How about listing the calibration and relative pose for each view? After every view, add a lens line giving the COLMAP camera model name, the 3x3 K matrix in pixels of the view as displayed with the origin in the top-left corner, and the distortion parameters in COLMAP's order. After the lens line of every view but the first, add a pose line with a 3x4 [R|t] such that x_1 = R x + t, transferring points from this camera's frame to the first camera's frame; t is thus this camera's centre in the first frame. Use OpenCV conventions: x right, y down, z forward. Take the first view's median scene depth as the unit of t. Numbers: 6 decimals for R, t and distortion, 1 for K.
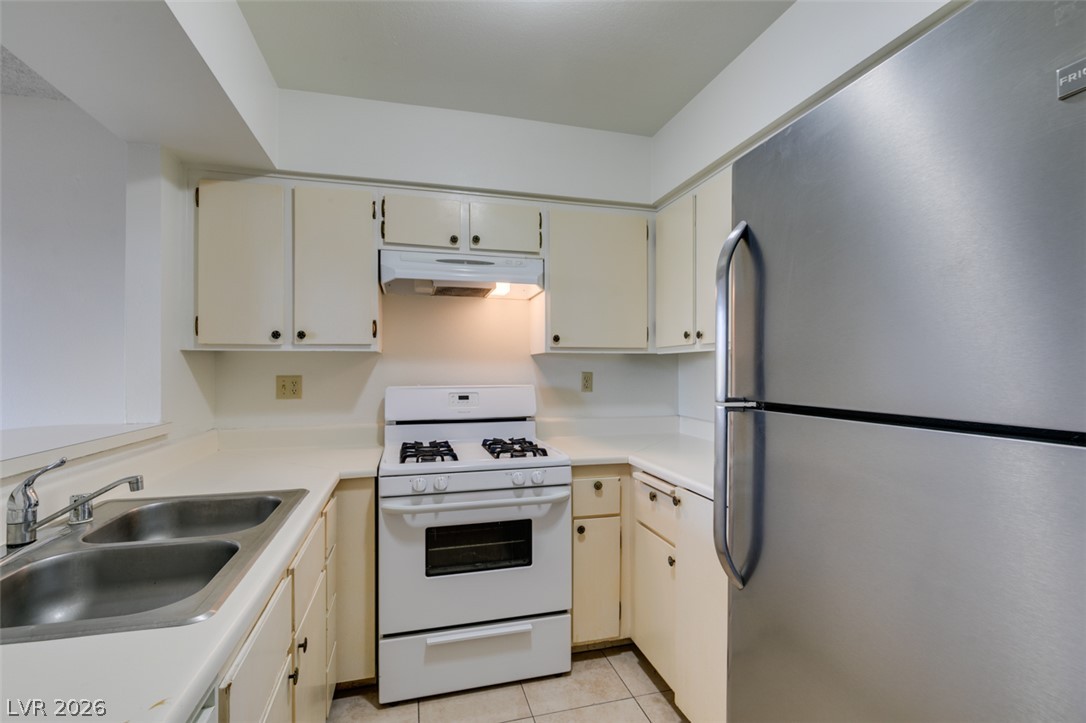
lens RADIAL K [[488.0, 0, 538.5], [0, 488.0, 365.8], [0, 0, 1]] dist [0.001997, -0.002269]
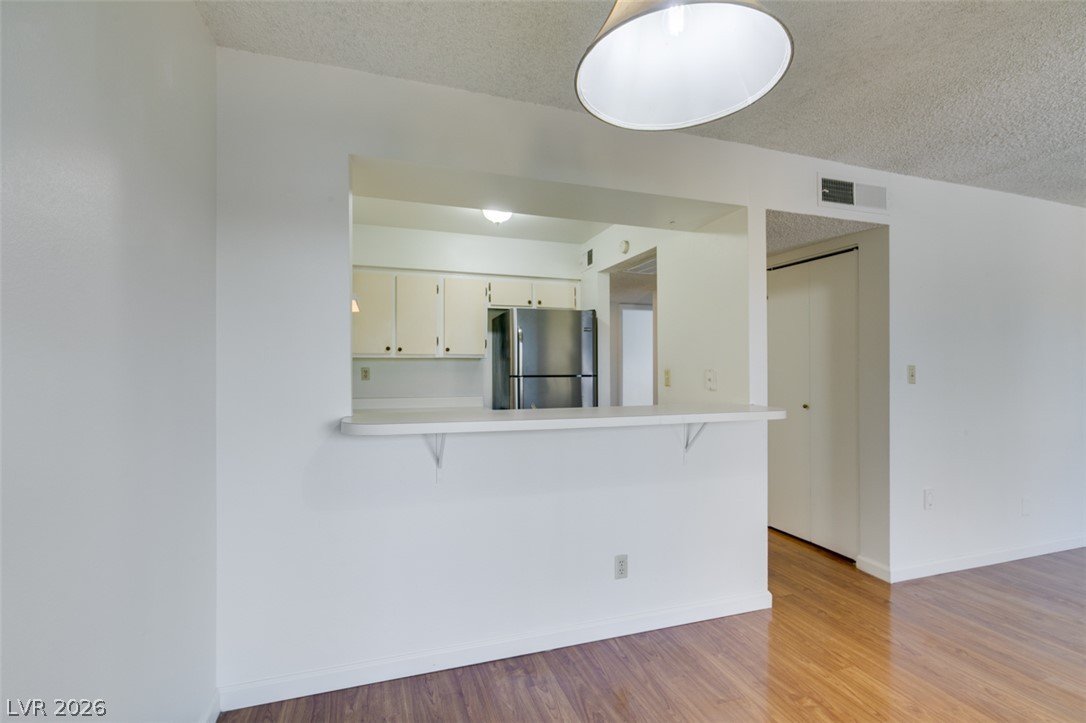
lens RADIAL K [[488.0, 0, 542.8], [0, 488.0, 363.7], [0, 0, 1]] dist [0.001997, -0.002269]
pose [[-0.070655, 0.008095, 0.997468, -1.688222], [-0.005394, 0.999949, -0.008497, 0.008184], [-0.997486, -0.005980, -0.070607, 0.568869]]
